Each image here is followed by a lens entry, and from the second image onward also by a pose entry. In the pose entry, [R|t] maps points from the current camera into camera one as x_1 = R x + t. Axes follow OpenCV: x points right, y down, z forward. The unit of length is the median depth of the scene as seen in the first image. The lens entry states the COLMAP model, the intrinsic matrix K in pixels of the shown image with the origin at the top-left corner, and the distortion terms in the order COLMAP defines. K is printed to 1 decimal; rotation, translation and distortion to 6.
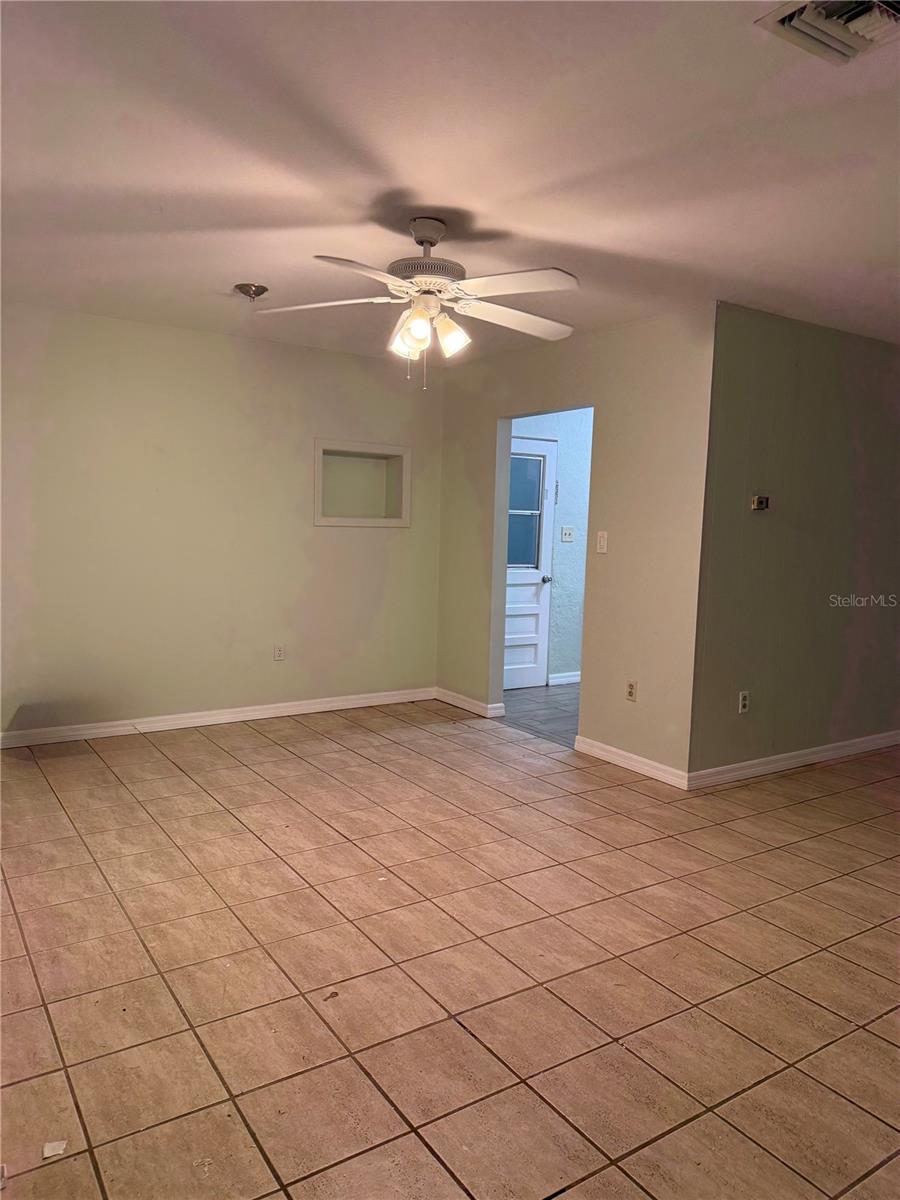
lens RADIAL K [[852.5, 0, 470.8], [0, 852.5, 572.4], [0, 0, 1]] dist [0.012853, -0.003864]
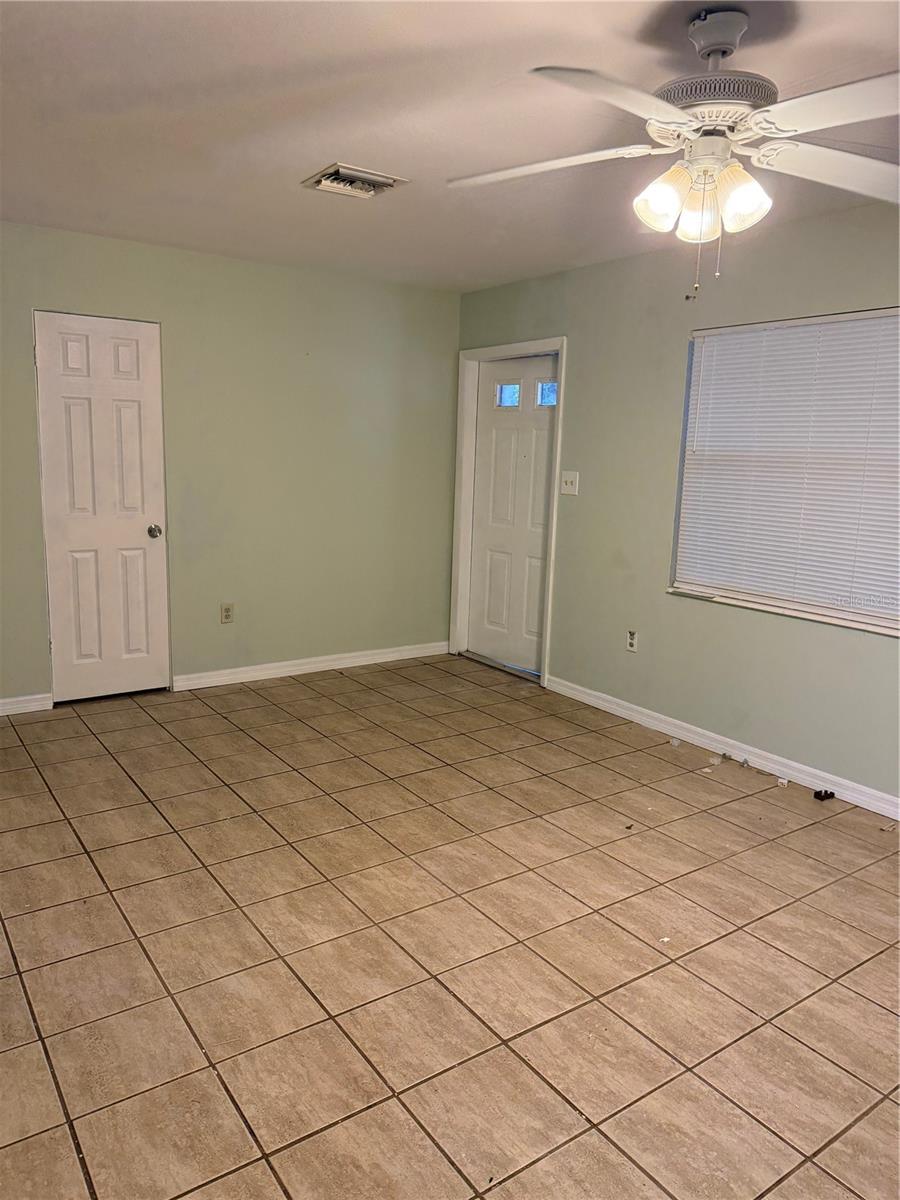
lens RADIAL K [[833.8, 0, 443.9], [0, 833.8, 586.2], [0, 0, 1]] dist [0.080028, -0.138191]
pose [[-0.998195, -0.058973, -0.011371, 0.123707], [-0.060005, 0.971214, 0.230528, -0.124580], [-0.002551, 0.230794, -0.972999, 1.583135]]
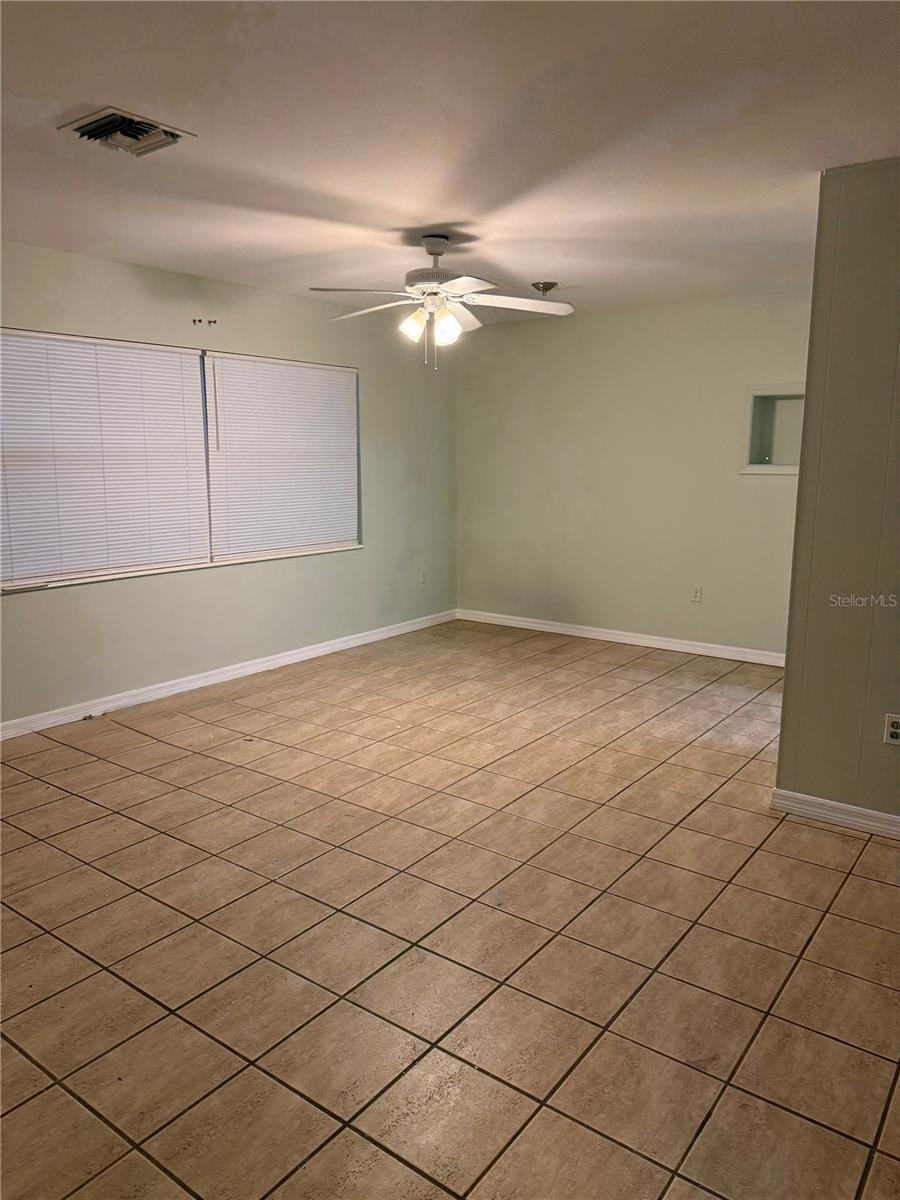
lens RADIAL K [[846.3, 0, 450.0], [0, 846.3, 600.0], [0, 0, 1]] dist [0.078278, -0.066250]
pose [[0.321079, 0.132774, -0.937699, 1.140650], [-0.056067, 0.991052, 0.121131, -0.024884], [0.945391, 0.013681, 0.325650, 0.577632]]
